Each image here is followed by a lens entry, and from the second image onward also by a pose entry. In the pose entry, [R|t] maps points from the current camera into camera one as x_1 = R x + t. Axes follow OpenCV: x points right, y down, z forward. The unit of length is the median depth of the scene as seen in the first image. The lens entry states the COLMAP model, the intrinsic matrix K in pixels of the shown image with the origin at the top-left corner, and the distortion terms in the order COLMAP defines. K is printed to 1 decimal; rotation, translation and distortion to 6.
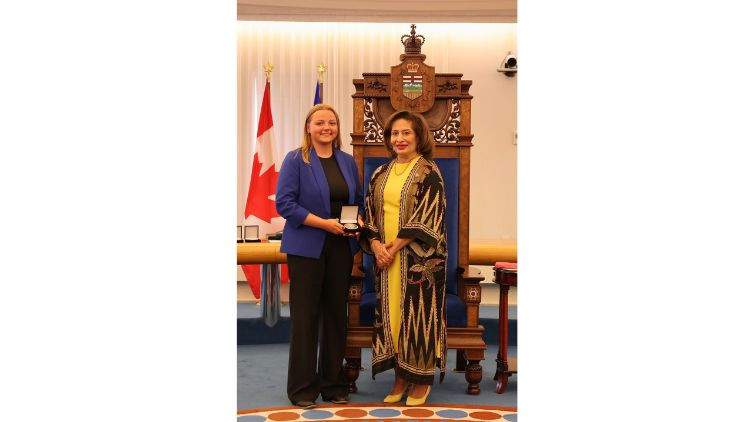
lens RADIAL K [[685.9, 0, 366.4], [0, 685.9, 222.7], [0, 0, 1]] dist [0.006655, 0.000928]
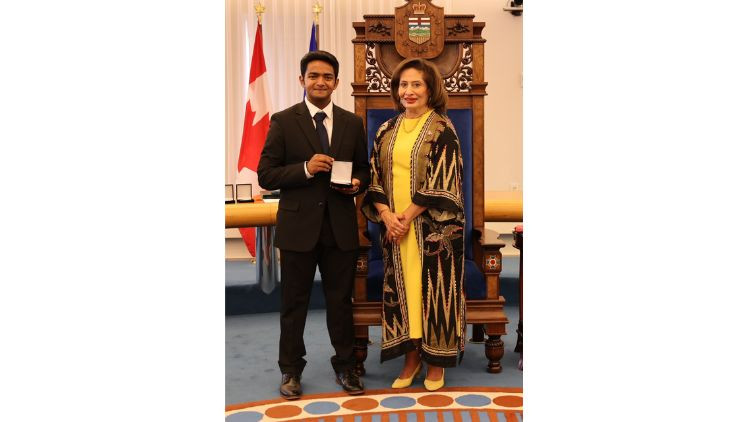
lens RADIAL K [[678.4, 0, 396.8], [0, 678.4, 177.6], [0, 0, 1]] dist [-0.004351, -0.003102]
pose [[0.998679, -0.021341, 0.046745, -0.007793], [0.020122, 0.999449, 0.026386, -0.029142], [-0.047282, -0.025410, 0.998558, 0.110608]]
